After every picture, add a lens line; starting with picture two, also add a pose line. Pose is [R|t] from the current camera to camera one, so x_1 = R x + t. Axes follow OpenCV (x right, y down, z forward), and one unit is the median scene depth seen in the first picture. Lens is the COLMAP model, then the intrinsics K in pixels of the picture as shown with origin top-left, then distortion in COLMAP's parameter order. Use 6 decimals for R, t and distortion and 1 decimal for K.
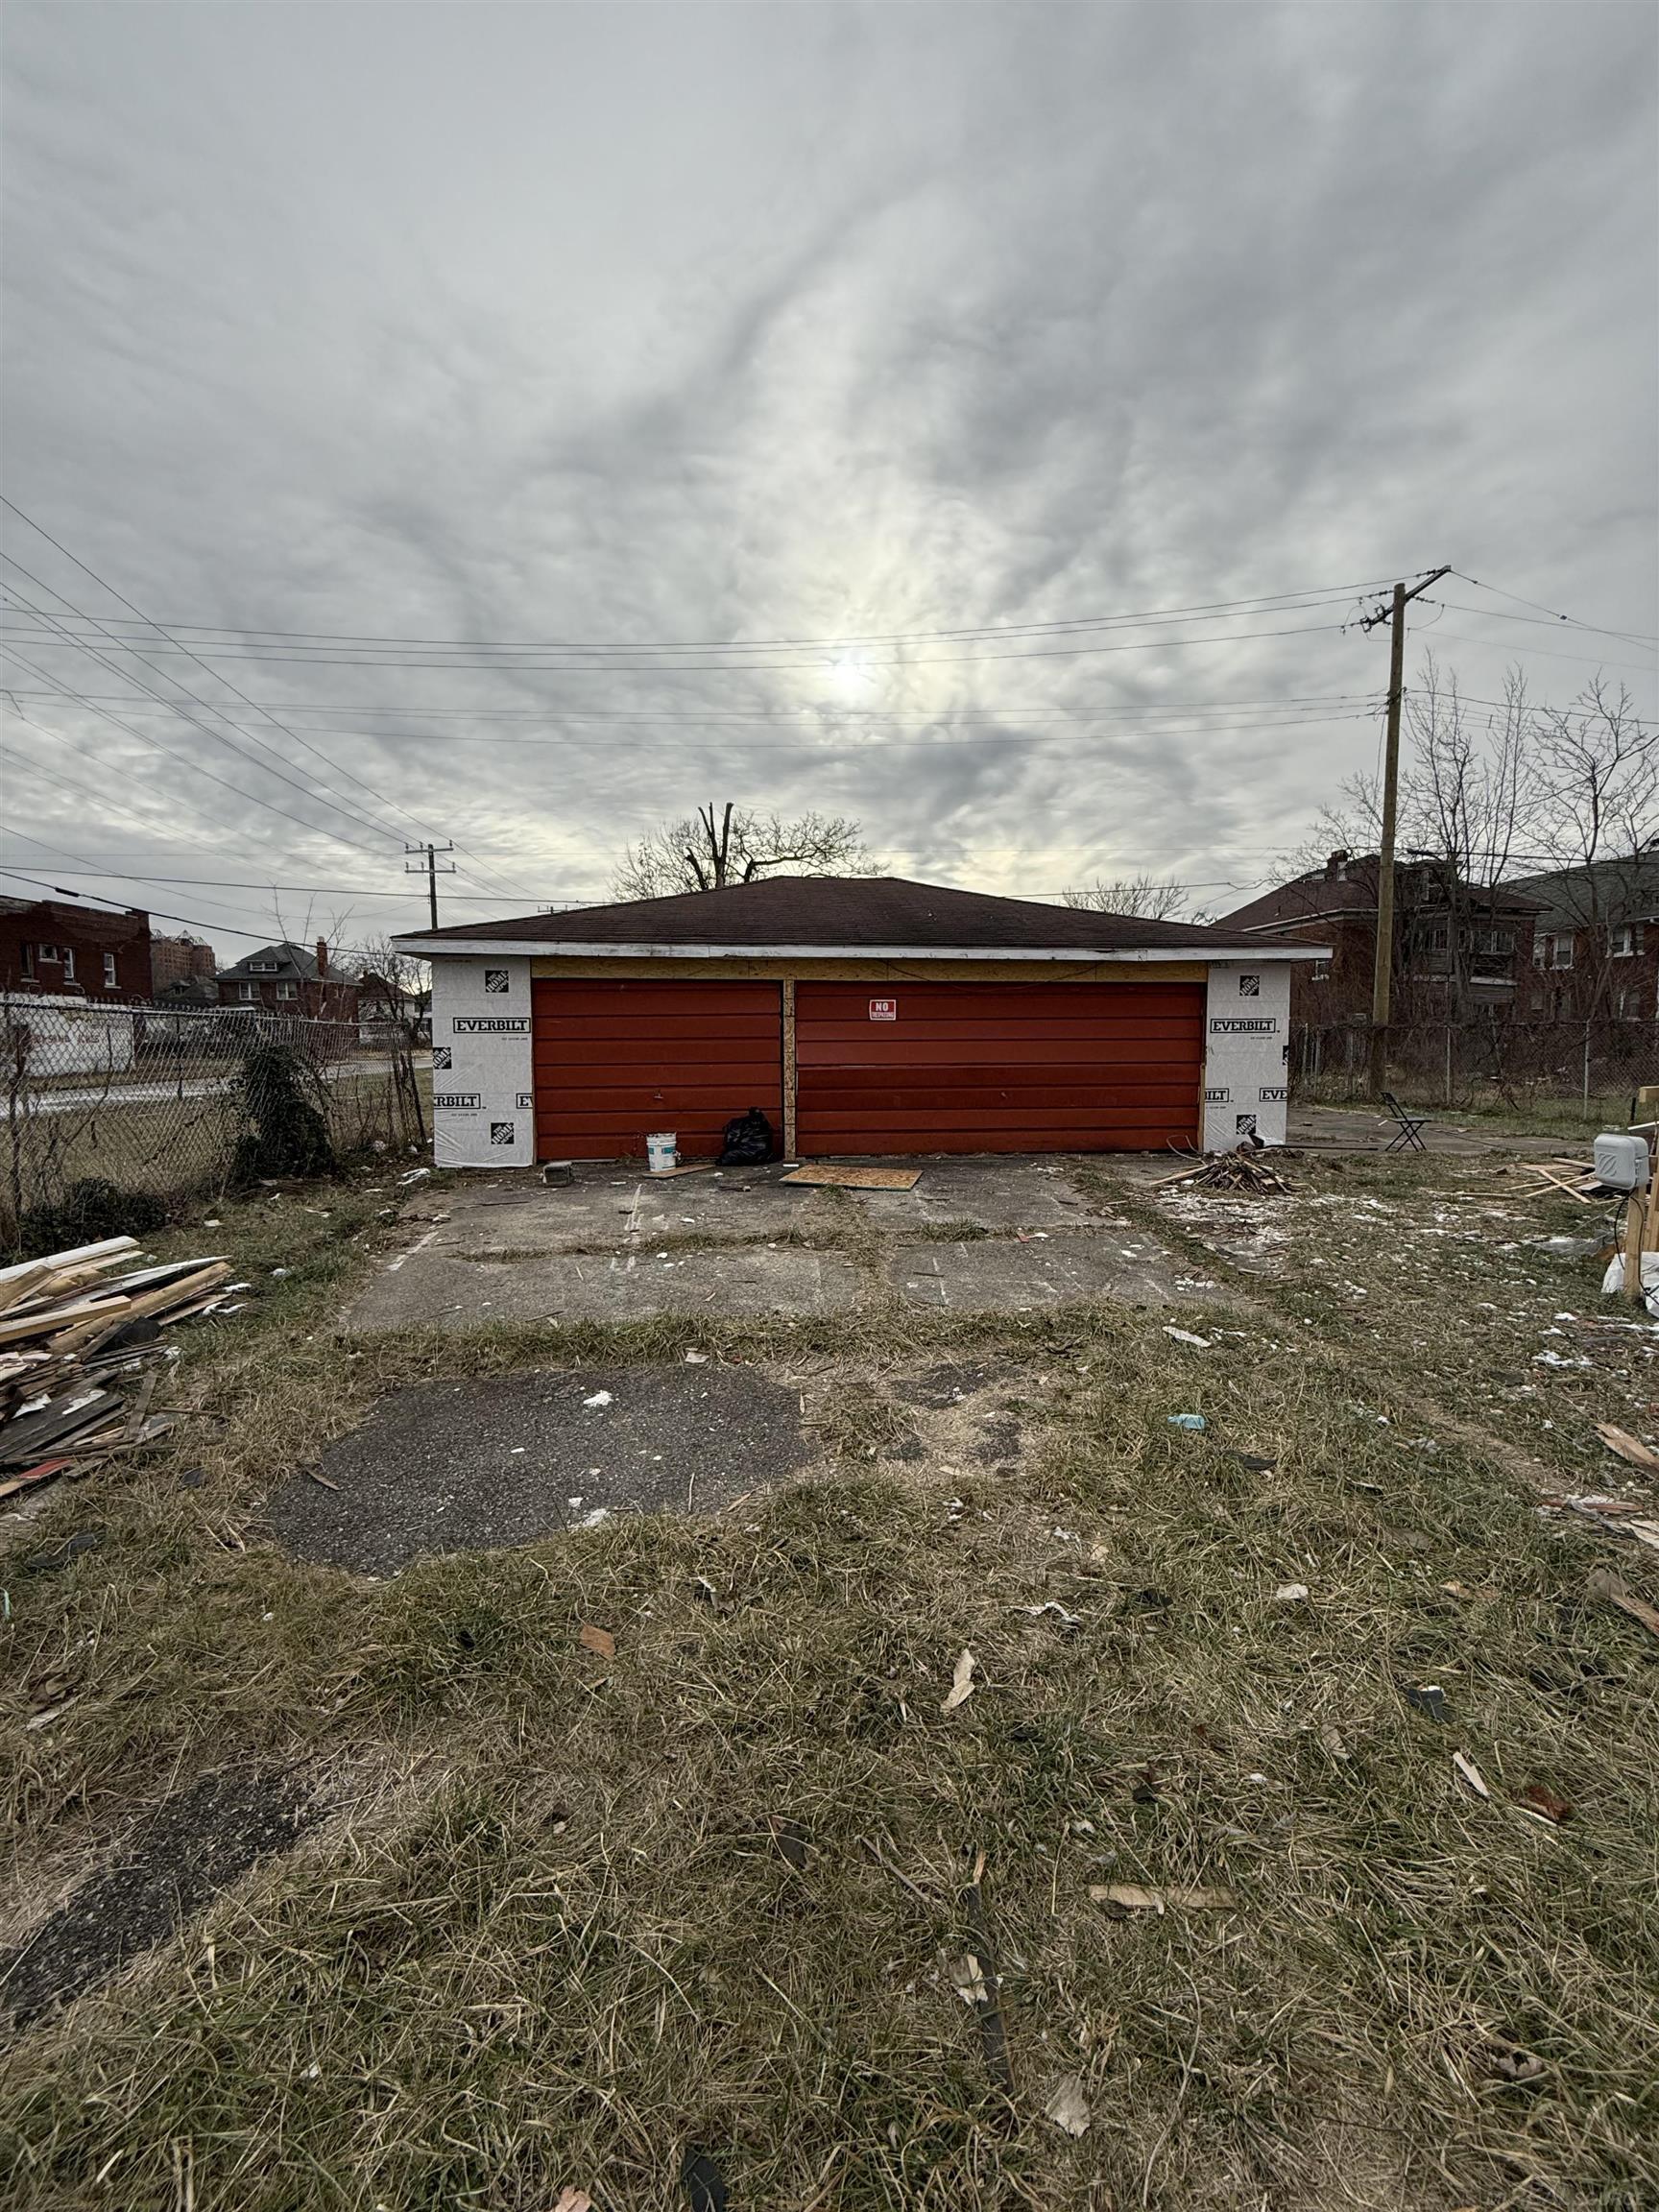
lens RADIAL K [[881.6, 0, 832.2], [0, 881.6, 1098.5], [0, 0, 1]] dist [0.000029, -0.000738]
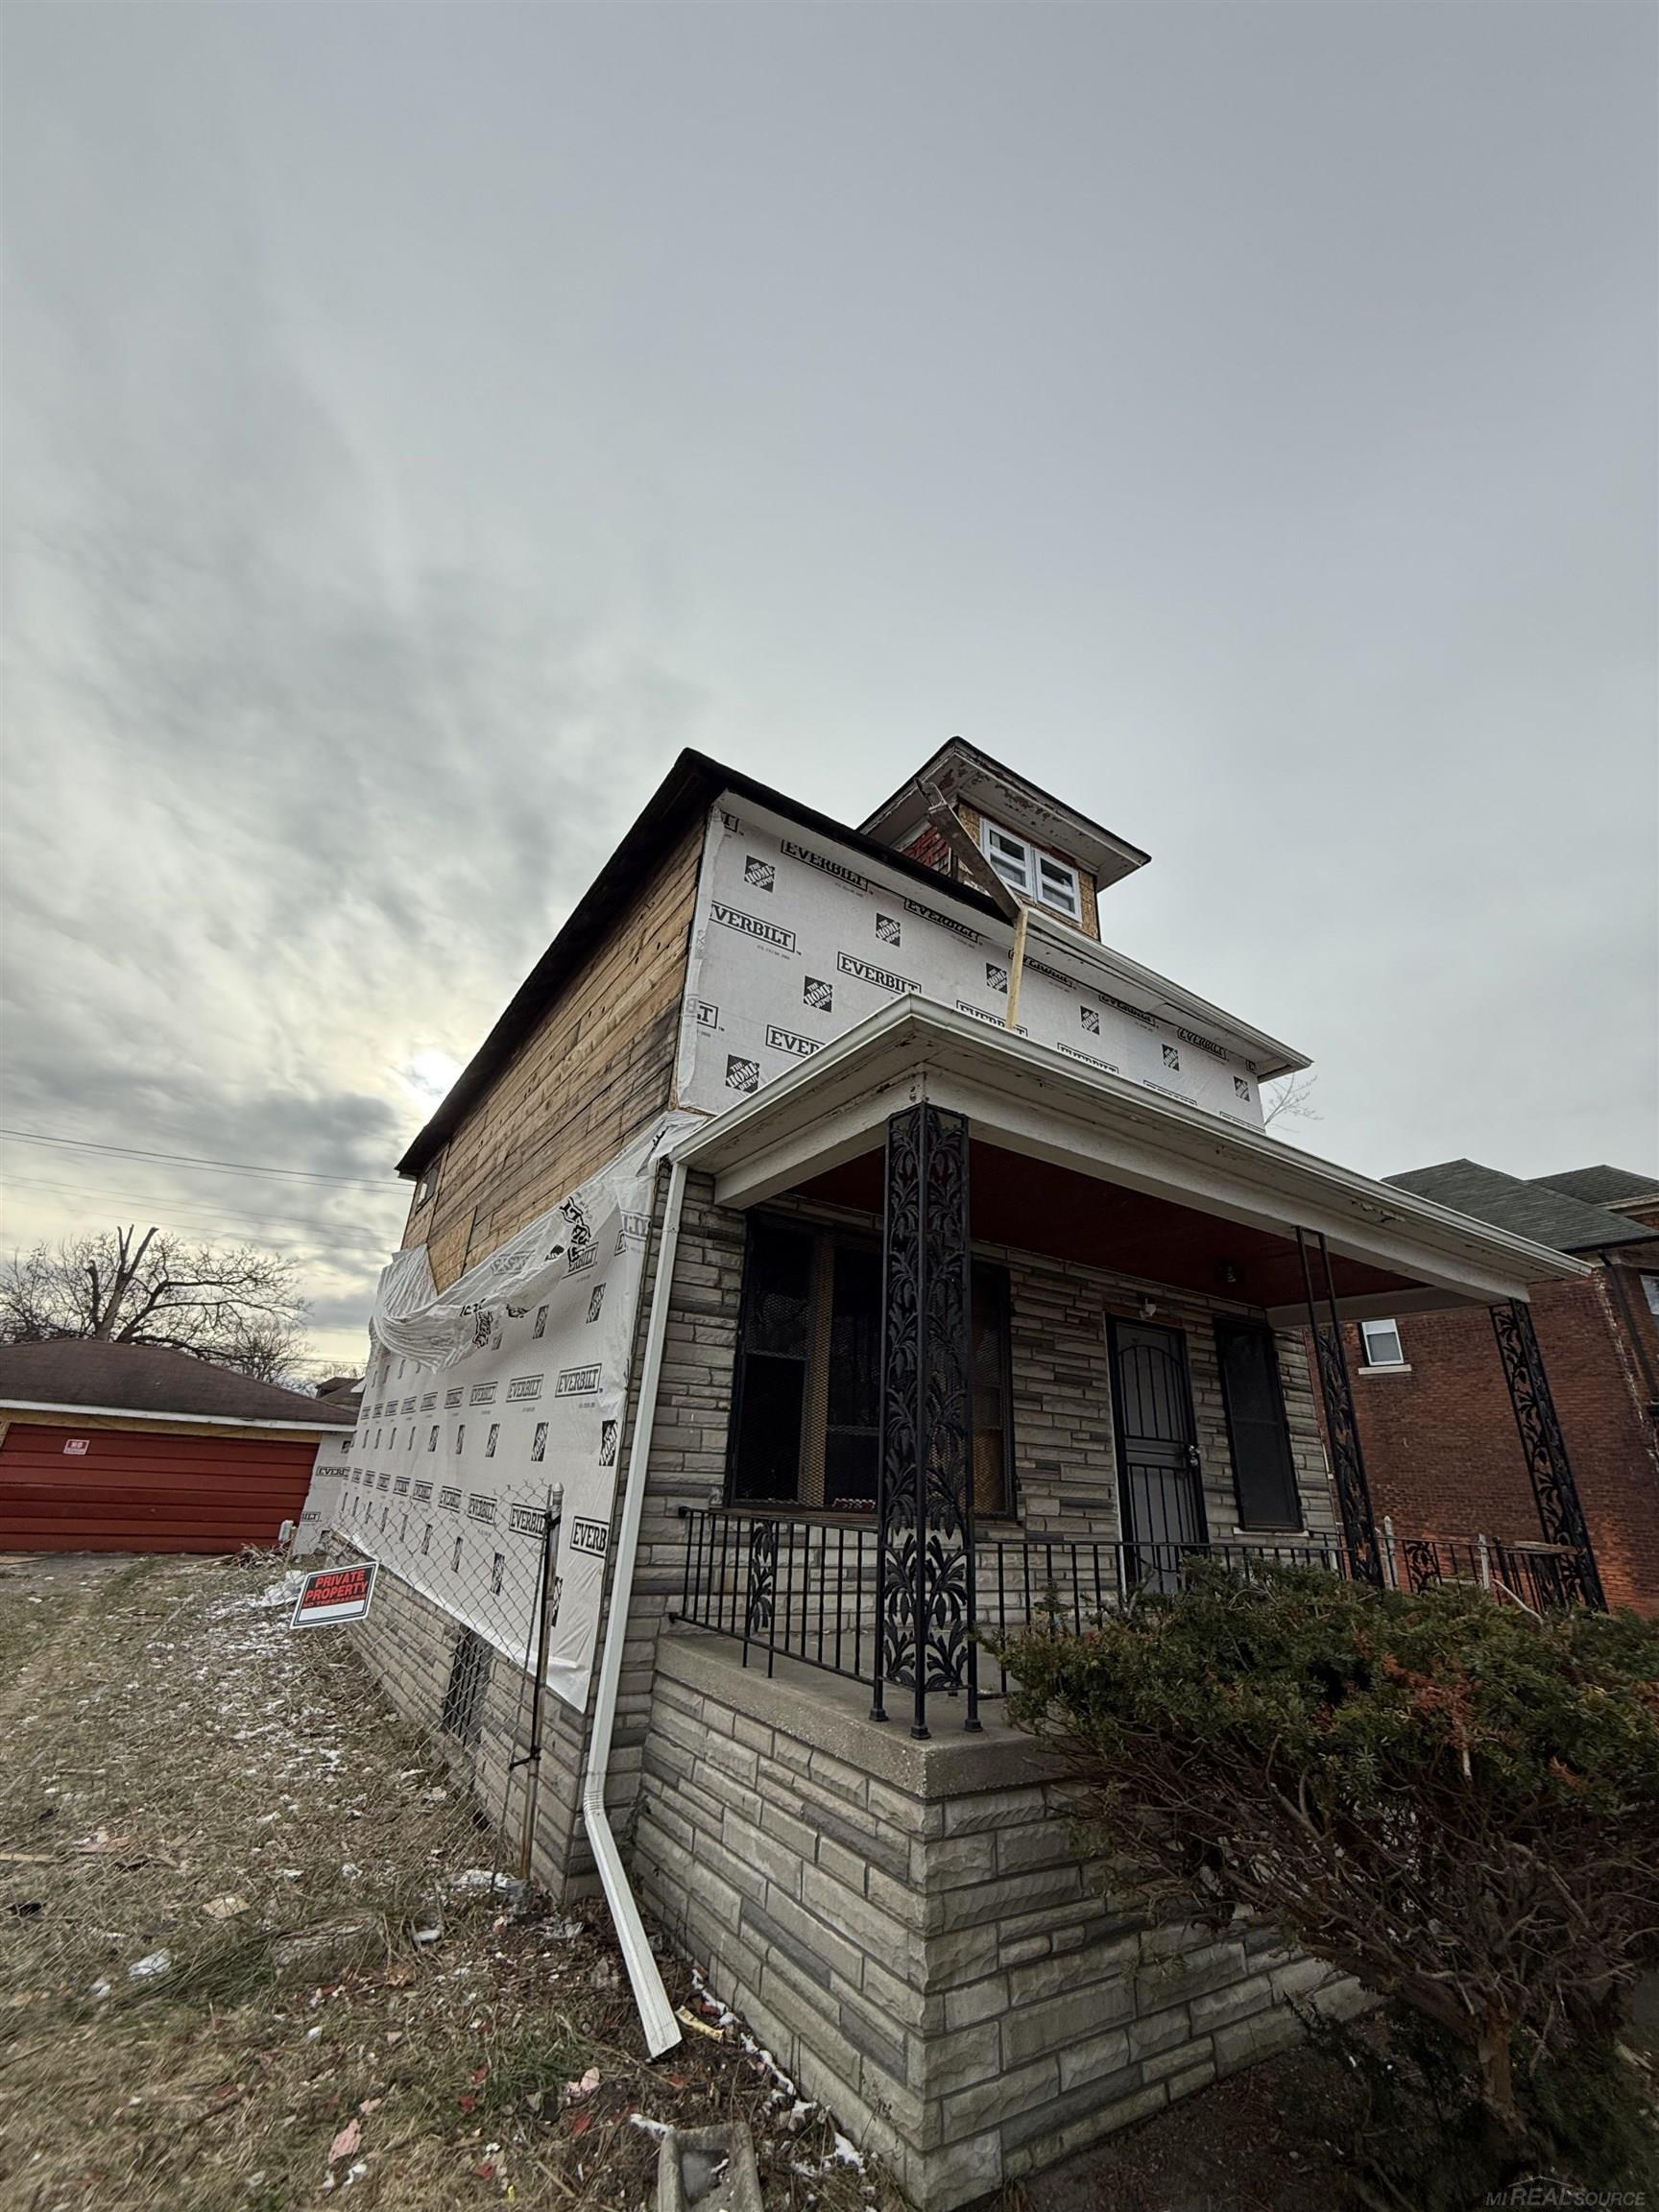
lens RADIAL K [[877.2, 0, 829.8], [0, 877.2, 1100.7], [0, 0, 1]] dist [-0.000485, -0.000339]
pose [[0.873529, 0.239914, 0.423542, 0.433354], [-0.016457, 0.884163, -0.466888, 0.062946], [-0.486493, 0.400870, 0.776291, -1.145375]]
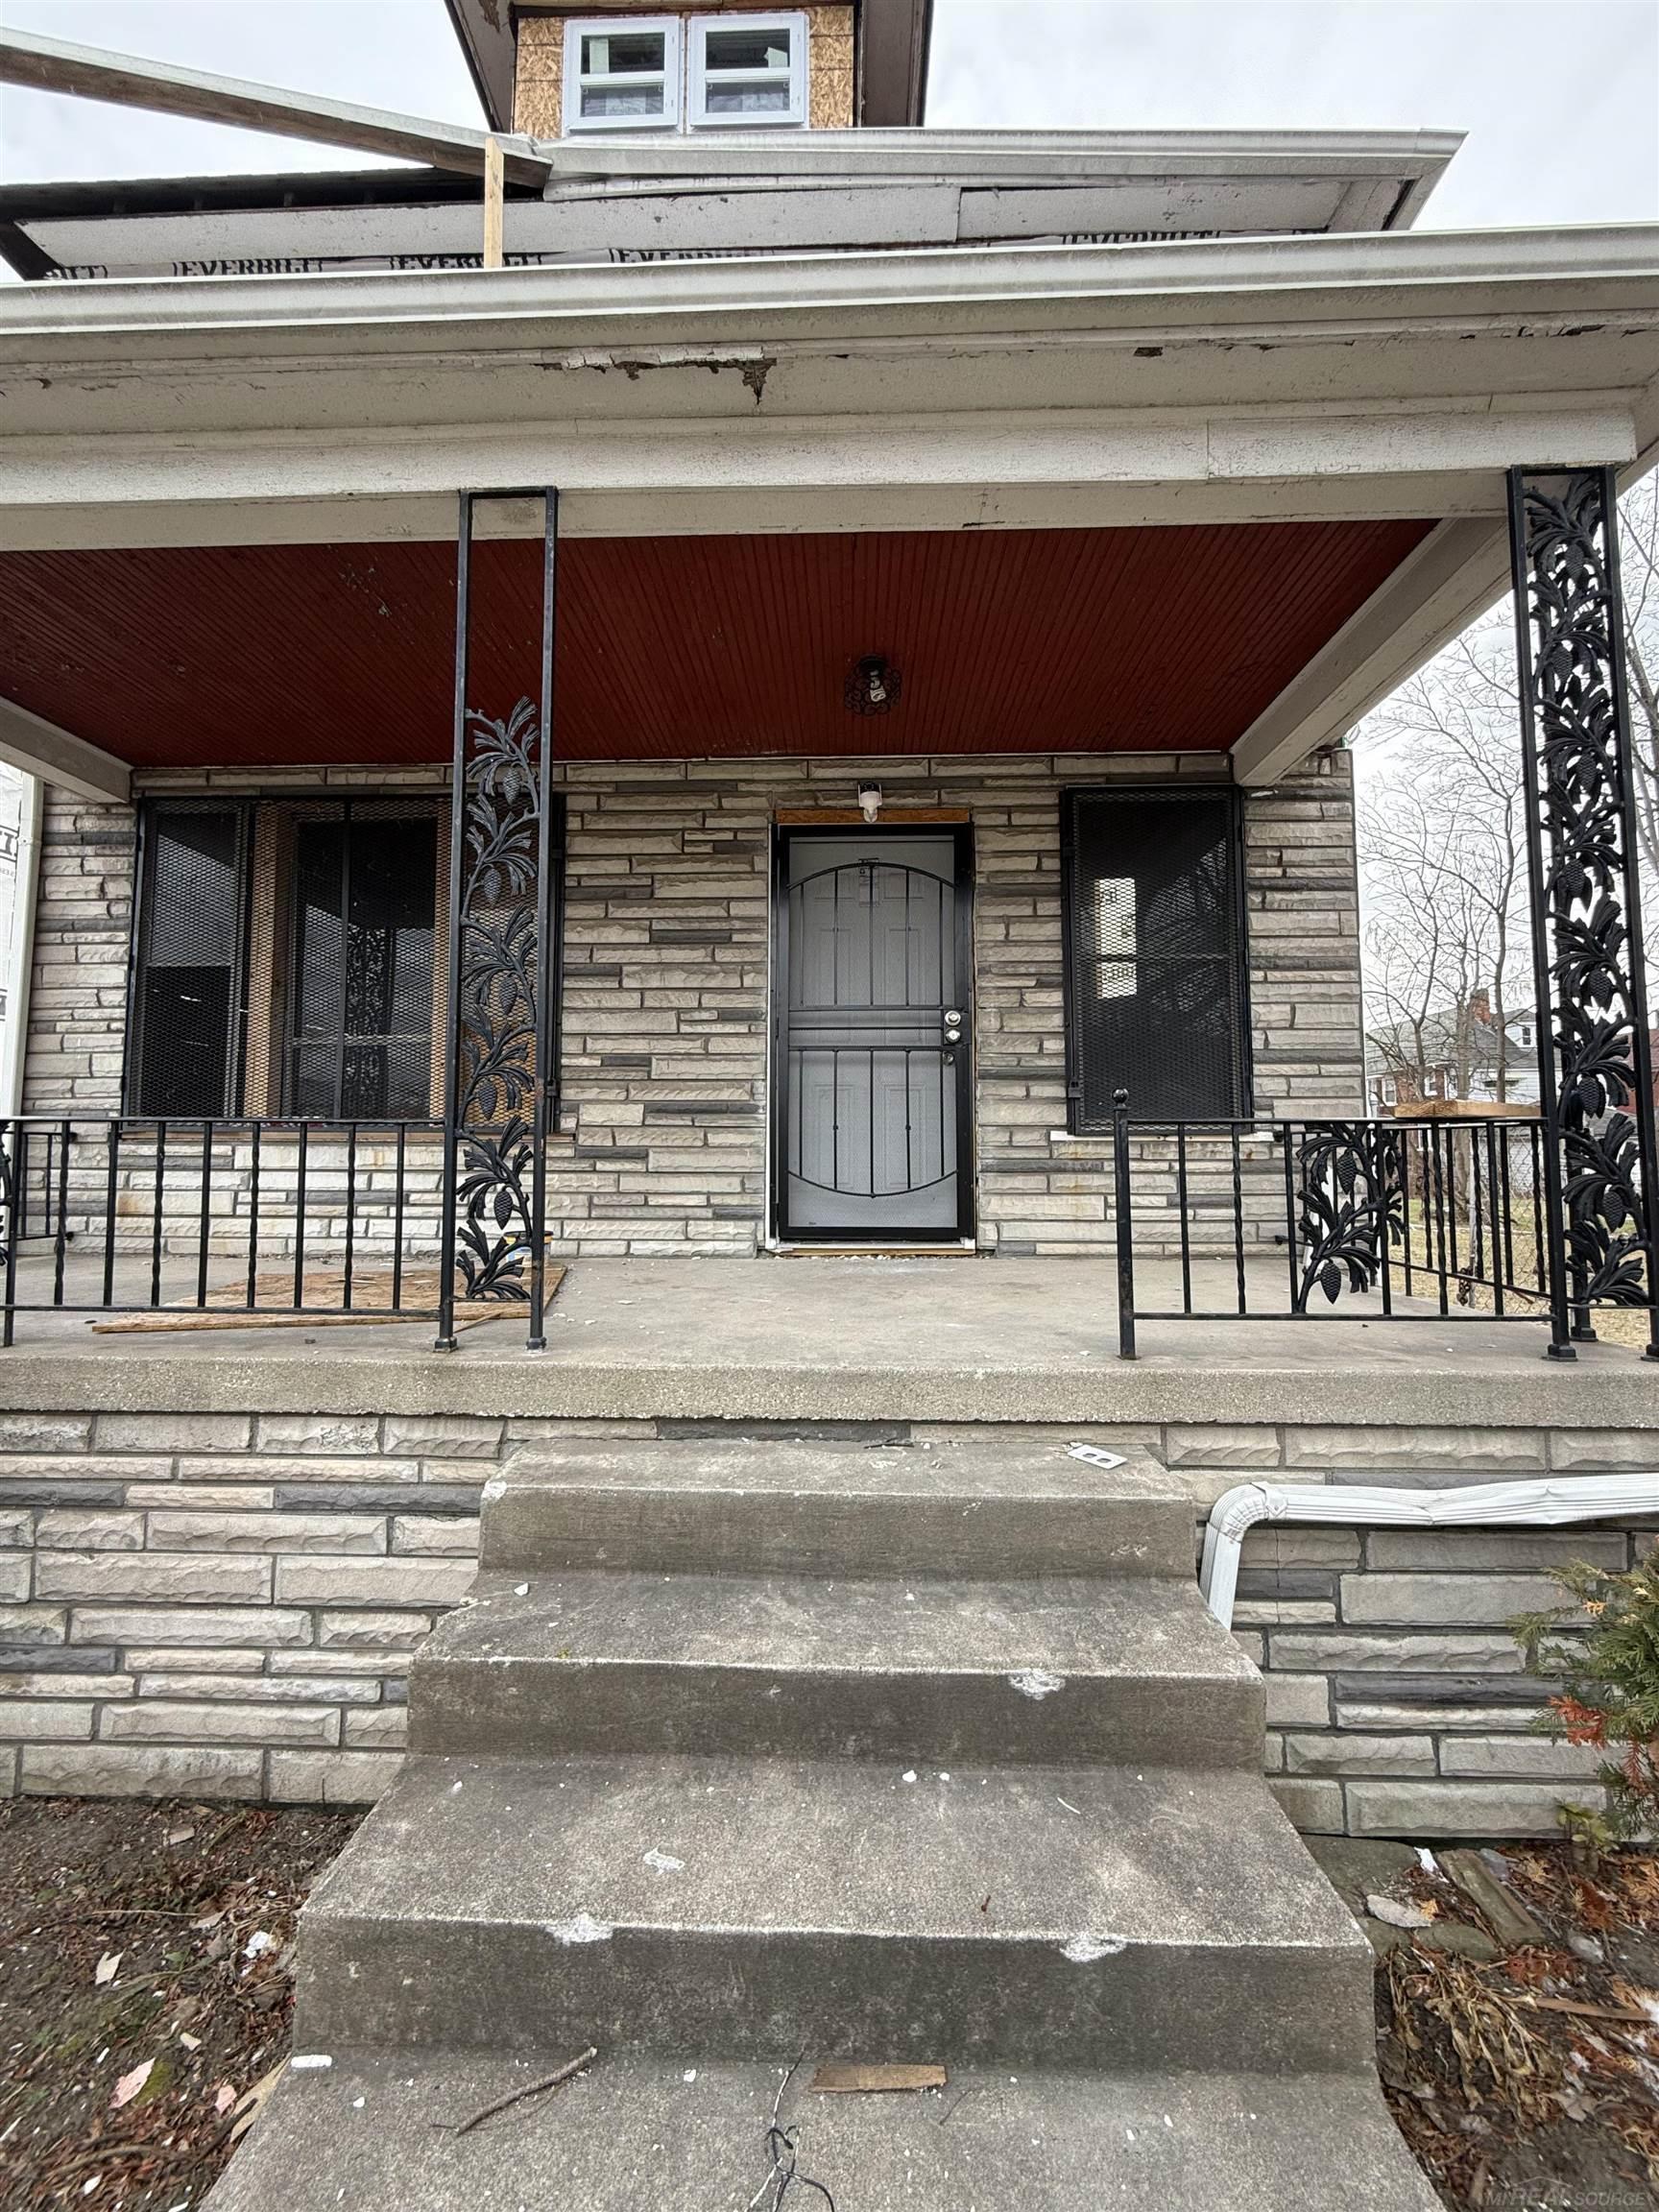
lens RADIAL K [[881.6, 0, 832.2], [0, 881.6, 1098.5], [0, 0, 1]] dist [0.000029, -0.000738]
pose [[0.993829, -0.001964, -0.110909, 1.056599], [-0.013676, 0.990046, -0.140075, 0.077384], [0.110080, 0.140727, 0.983910, -1.046648]]
